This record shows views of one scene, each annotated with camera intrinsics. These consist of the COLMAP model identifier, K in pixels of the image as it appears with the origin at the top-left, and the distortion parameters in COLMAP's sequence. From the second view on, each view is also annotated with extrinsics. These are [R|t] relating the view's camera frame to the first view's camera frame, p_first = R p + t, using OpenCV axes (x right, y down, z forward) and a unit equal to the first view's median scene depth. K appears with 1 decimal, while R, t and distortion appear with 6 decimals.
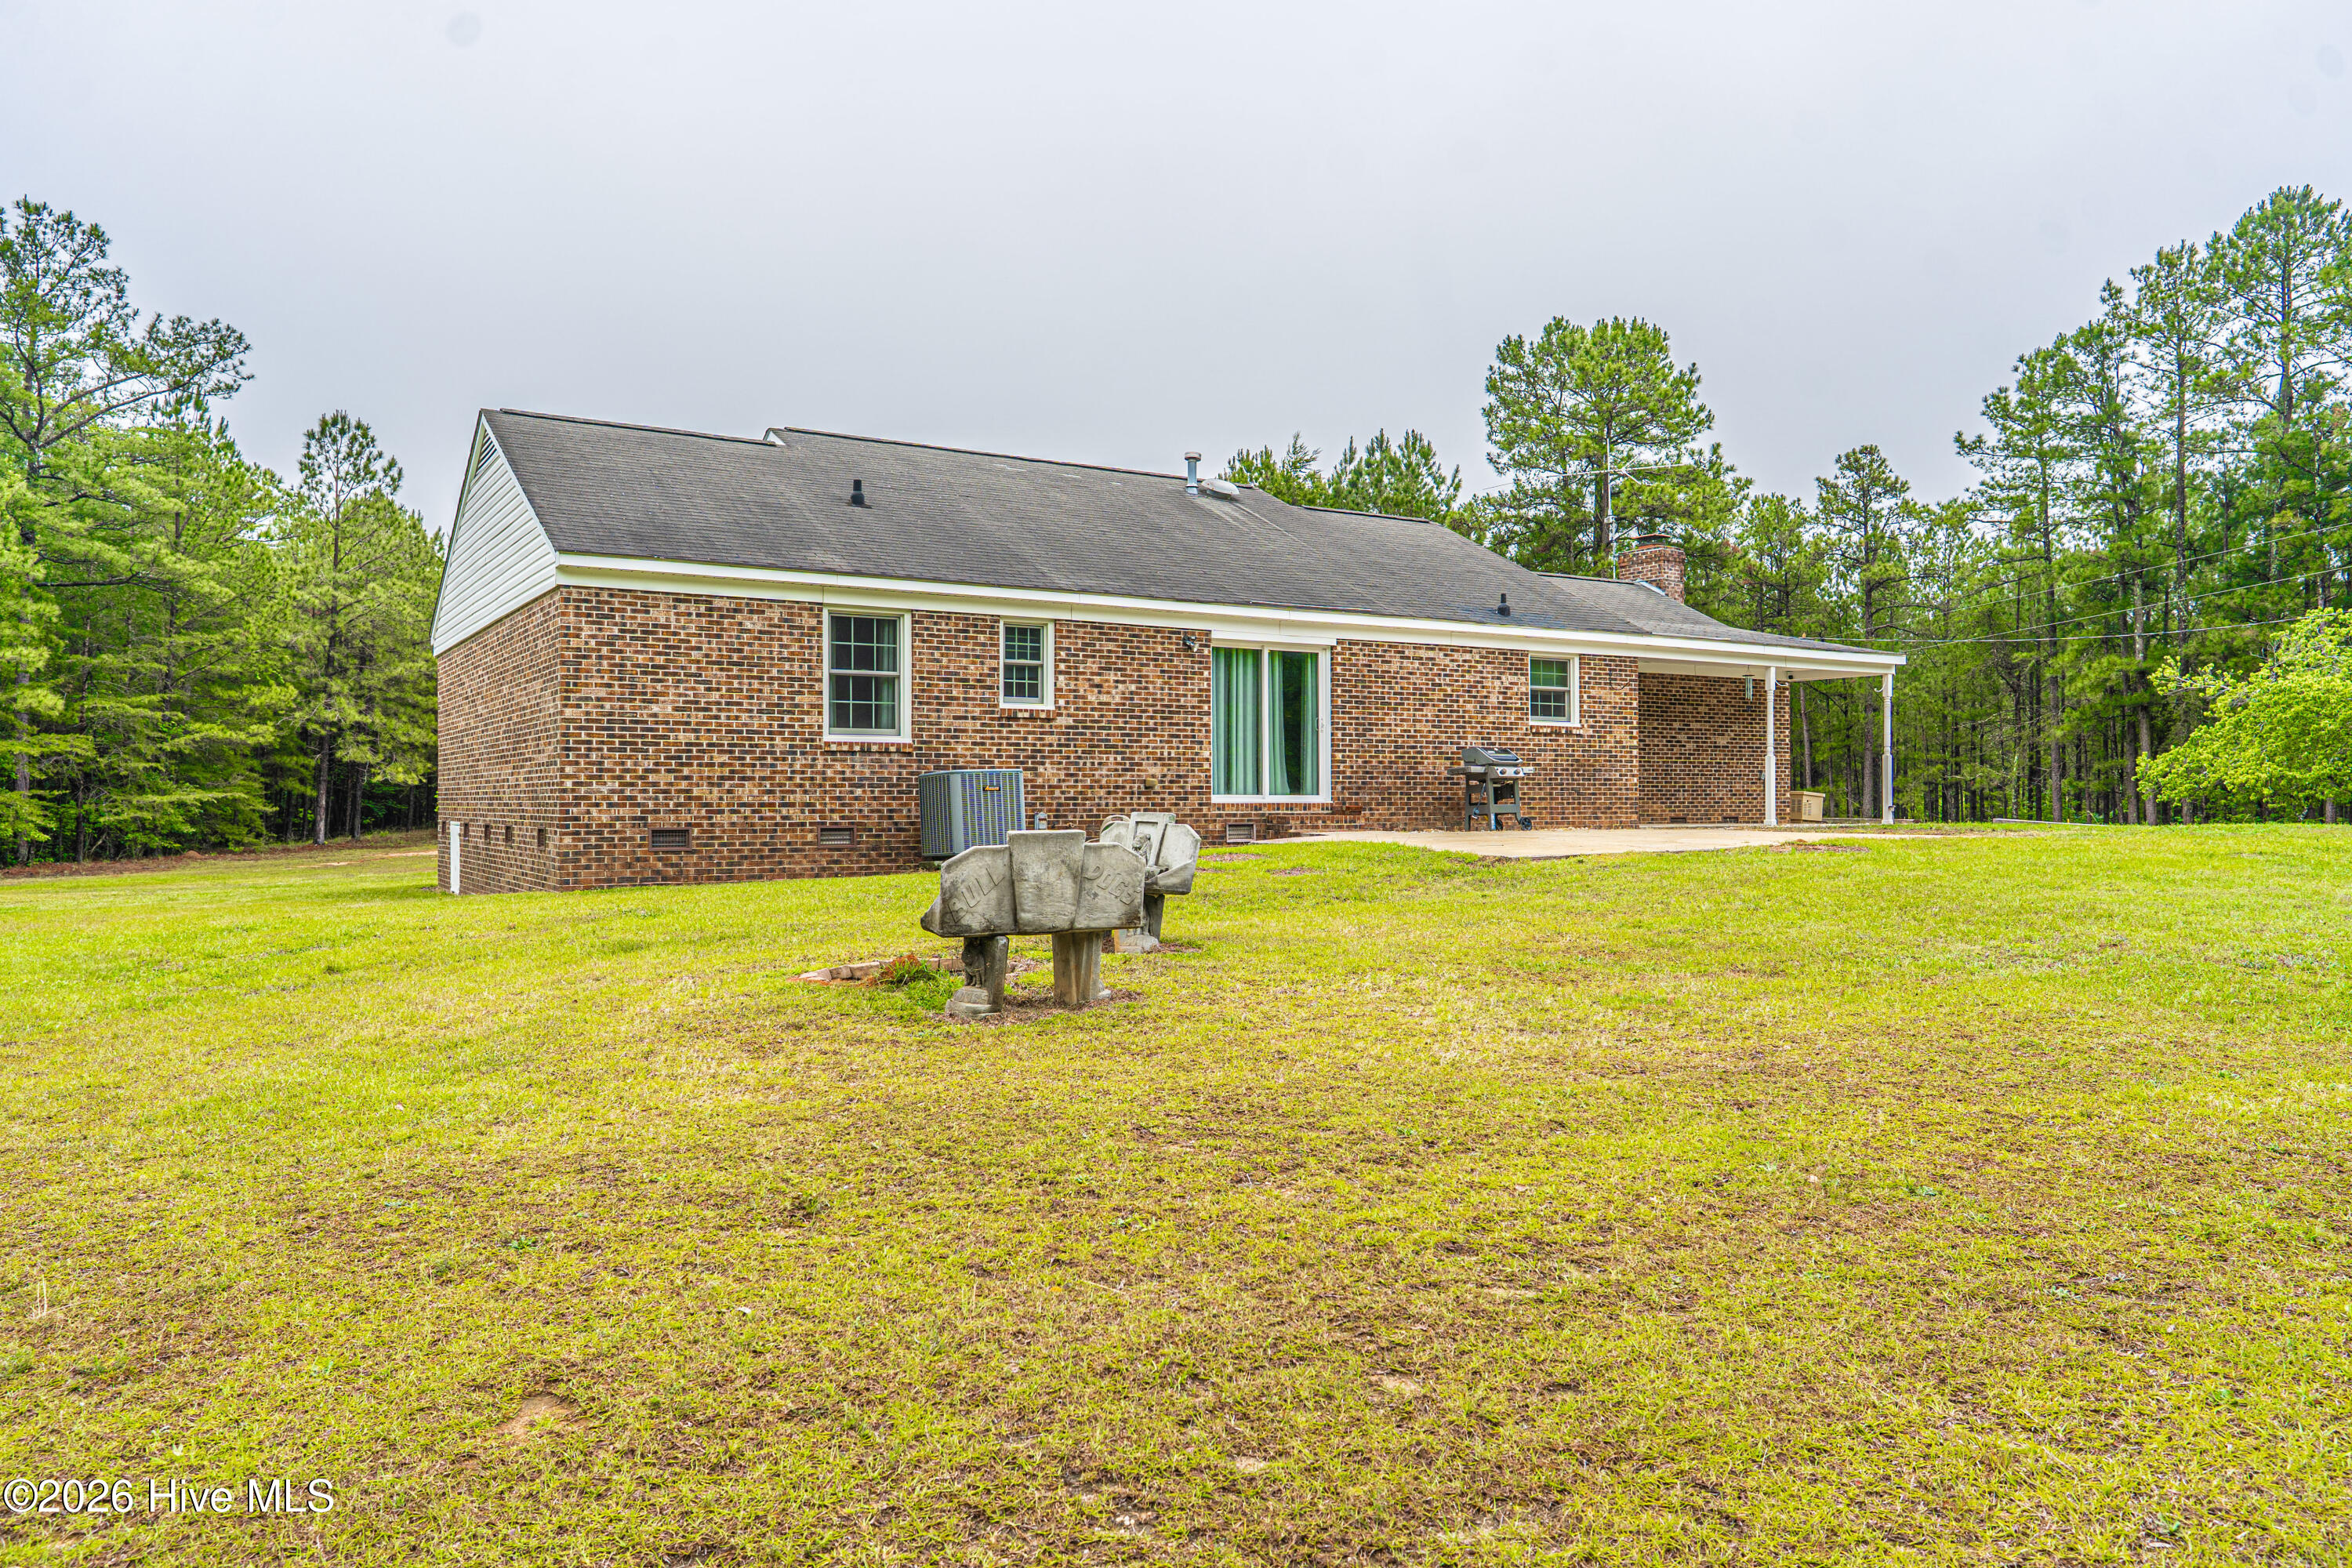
lens RADIAL K [[1661.1, 0, 1179.3], [0, 1661.1, 813.6], [0, 0, 1]] dist [-0.009376, 0.000741]
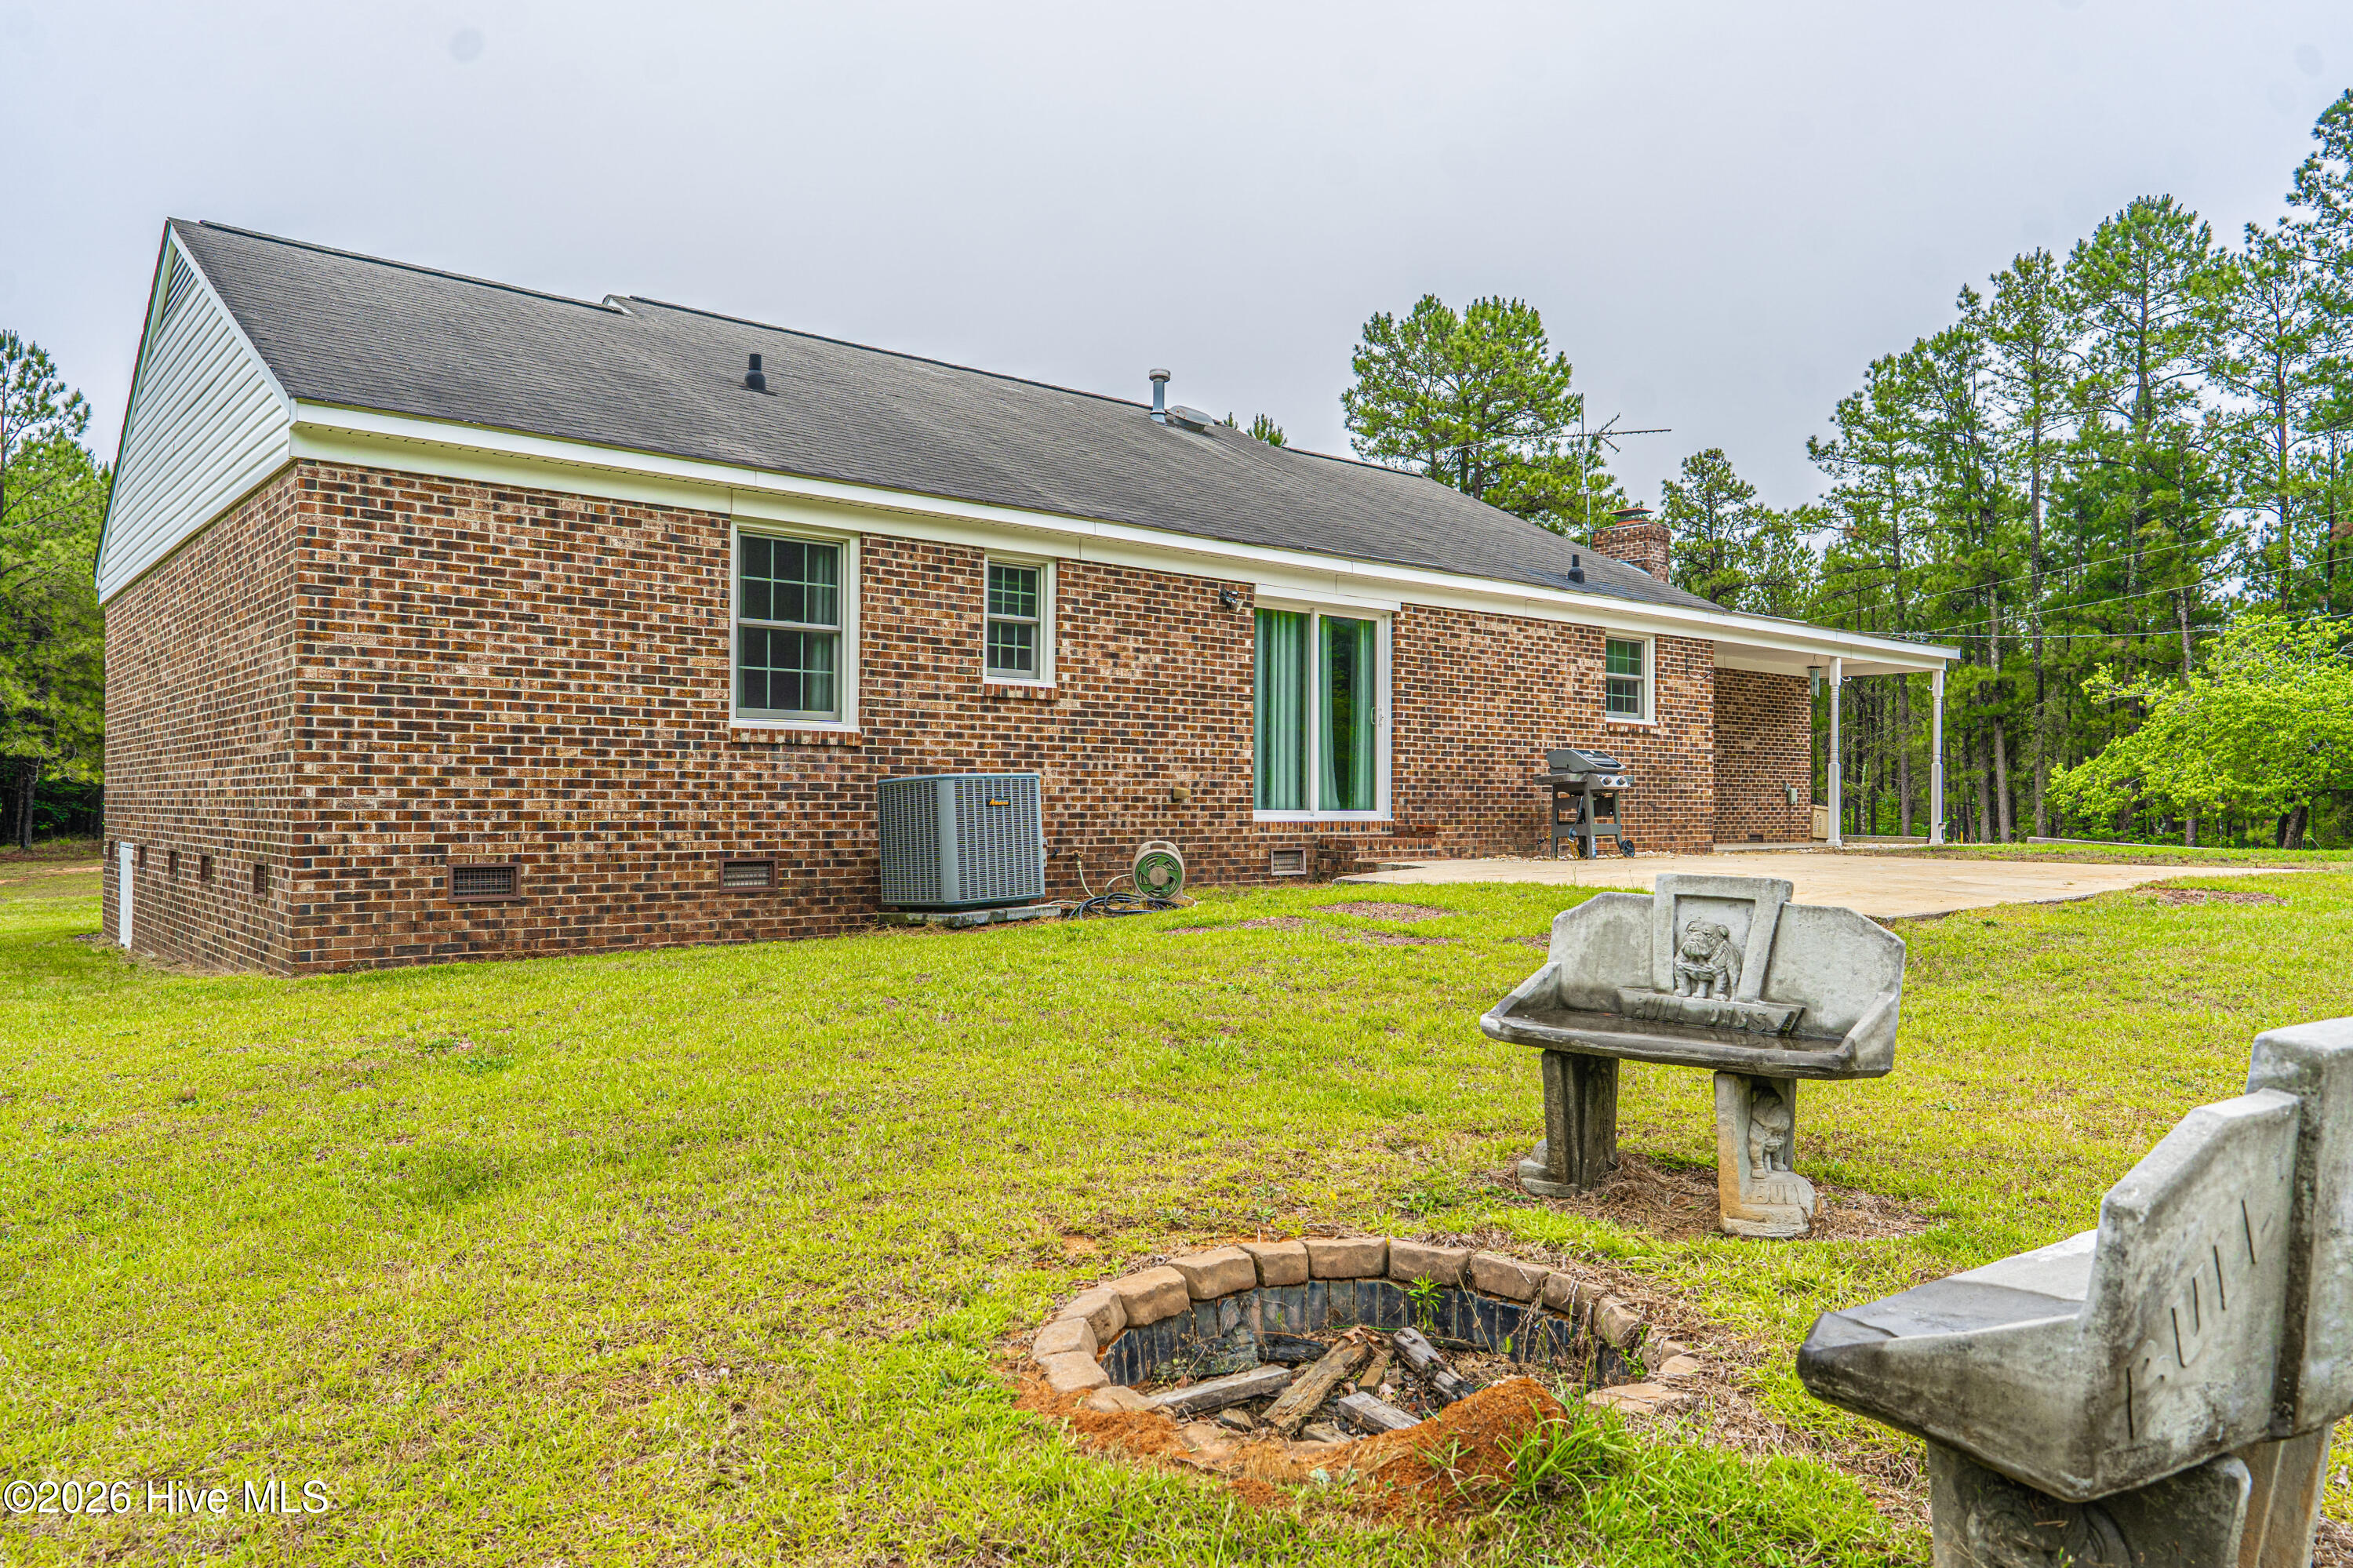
lens RADIAL K [[1620.3, 0, 1175.7], [0, 1620.3, 797.6], [0, 0, 1]] dist [0.000749, -0.002671]
pose [[0.989587, 0.005790, 0.143819, -0.100205], [-0.004088, 0.999918, -0.012131, -0.007092], [-0.143877, 0.011417, 0.989530, 0.263851]]
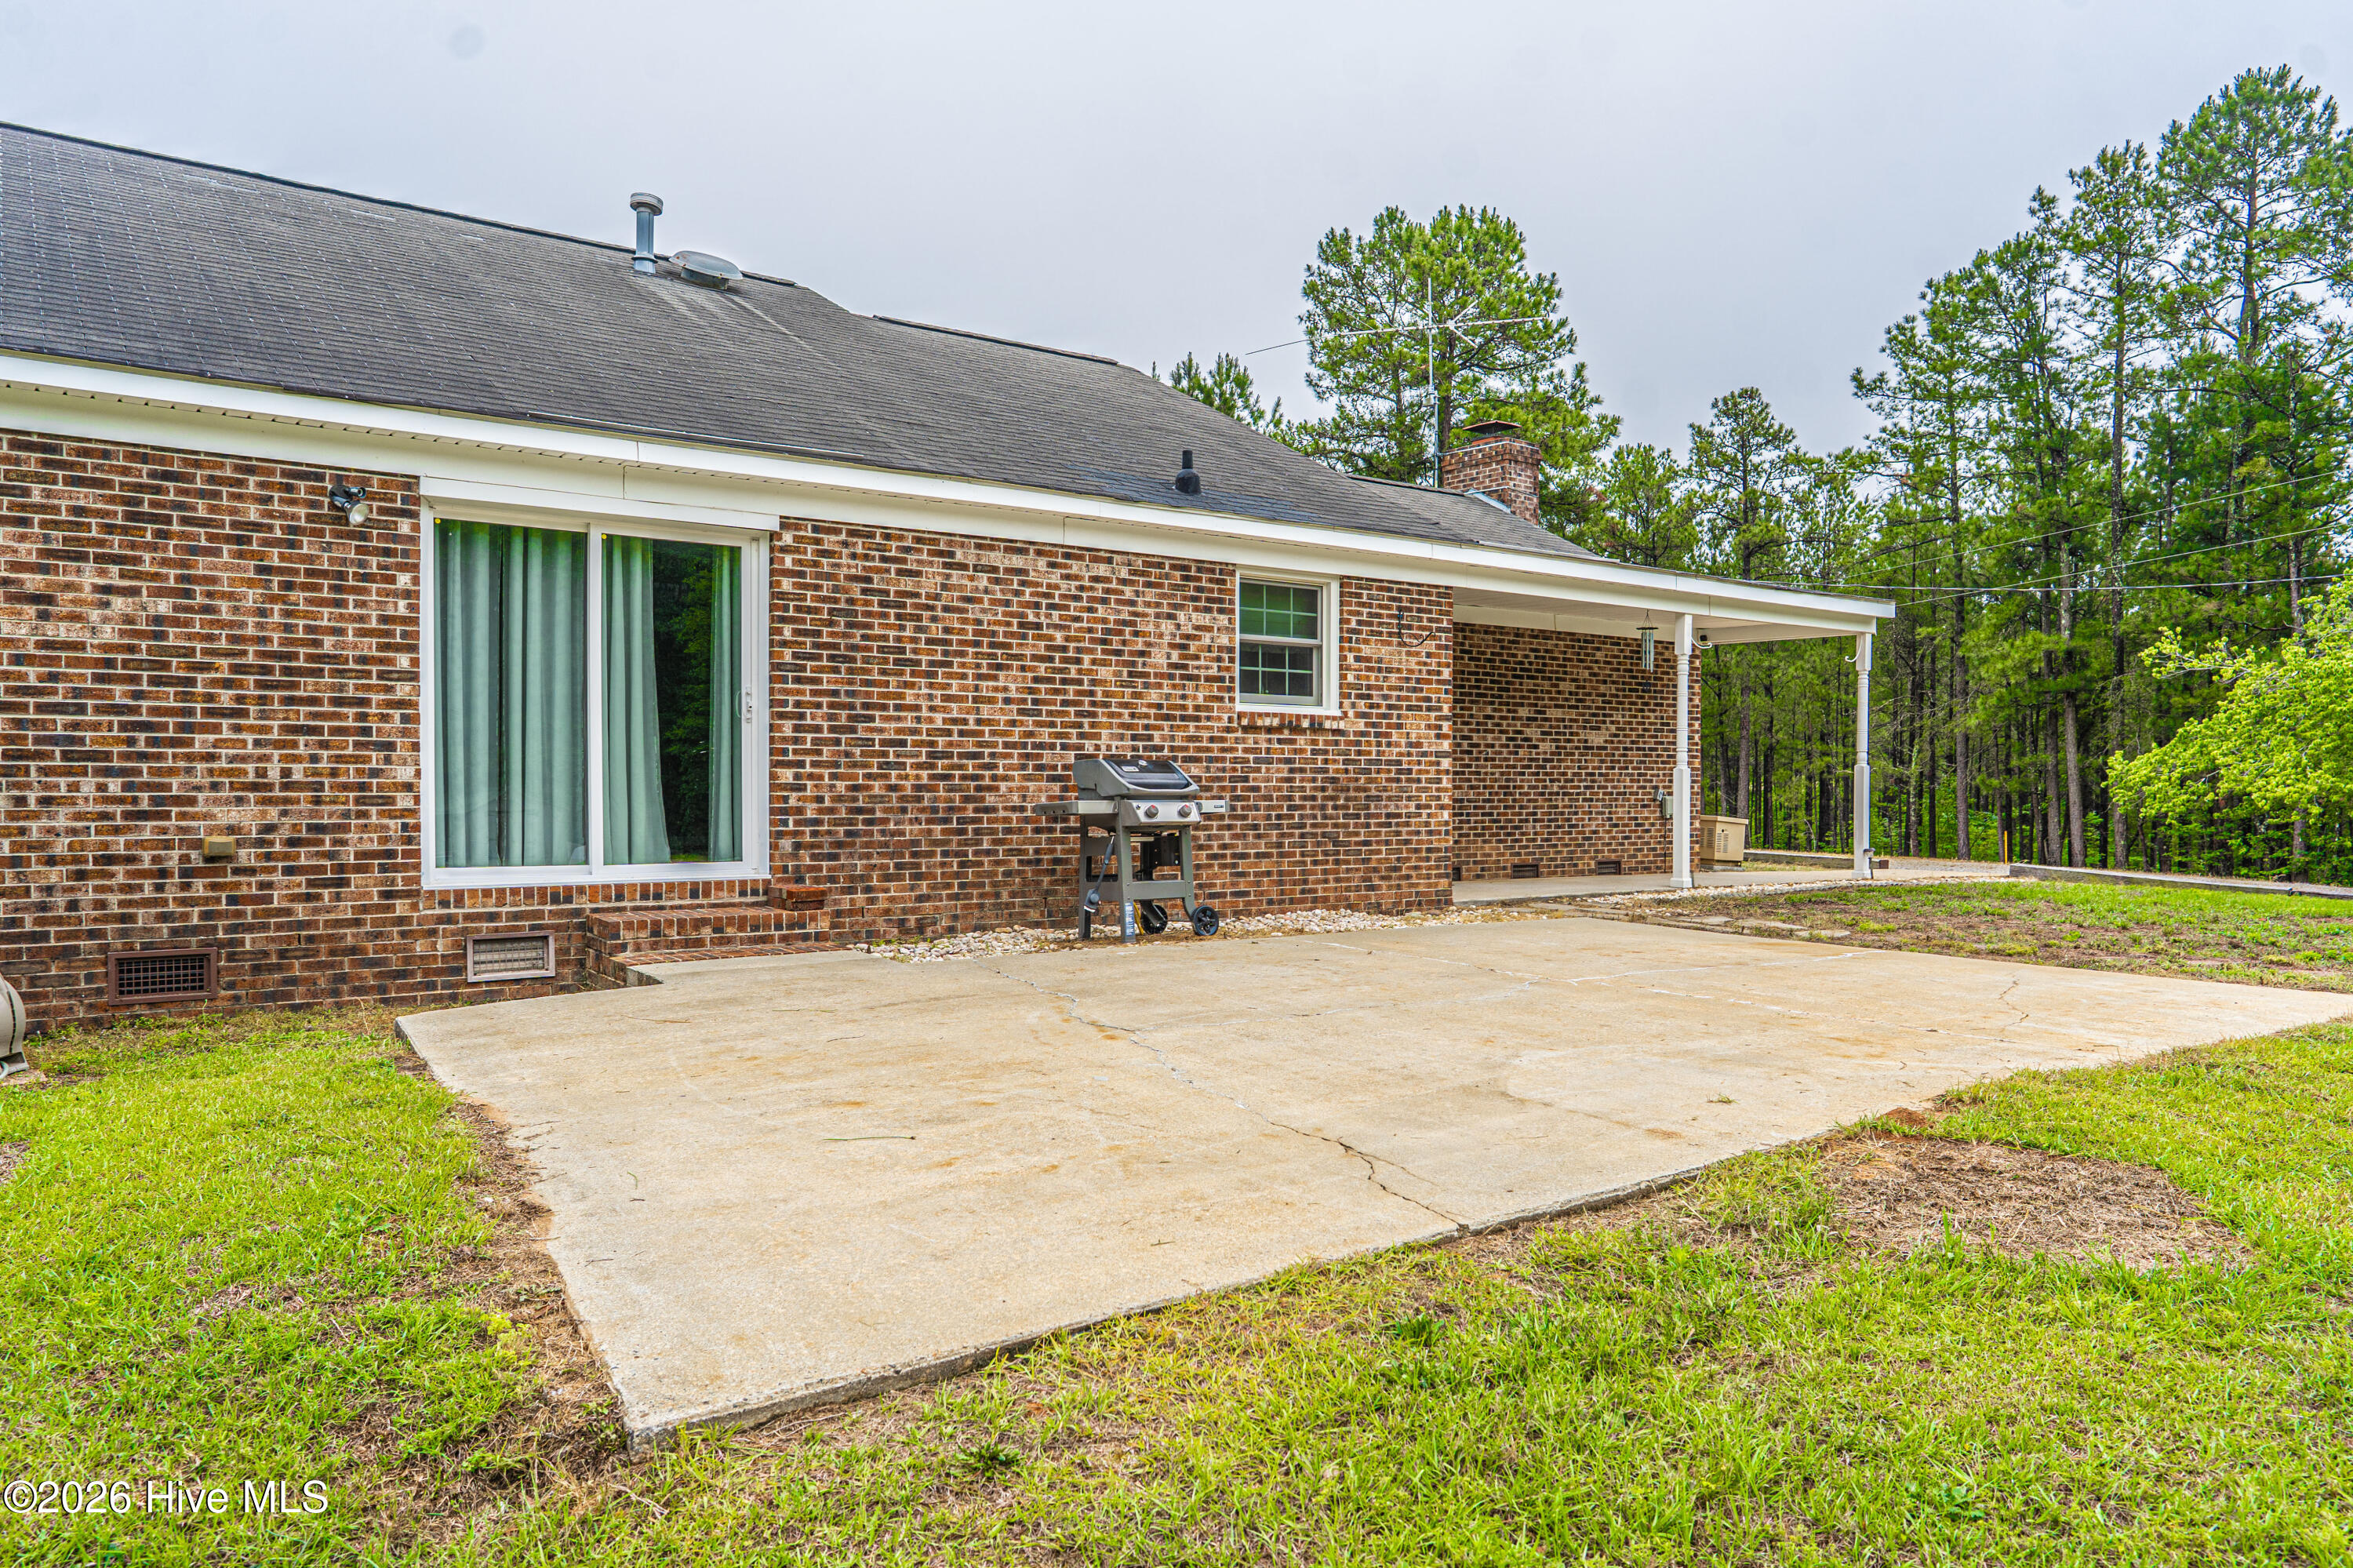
lens RADIAL K [[1582.4, 0, 1165.8], [0, 1582.4, 794.4], [0, 0, 1]] dist [0.000267, -0.002379]
pose [[0.997794, 0.010410, 0.065561, 0.155572], [-0.010898, 0.999915, 0.007094, -0.030701], [-0.065482, -0.007793, 0.997823, 0.510650]]
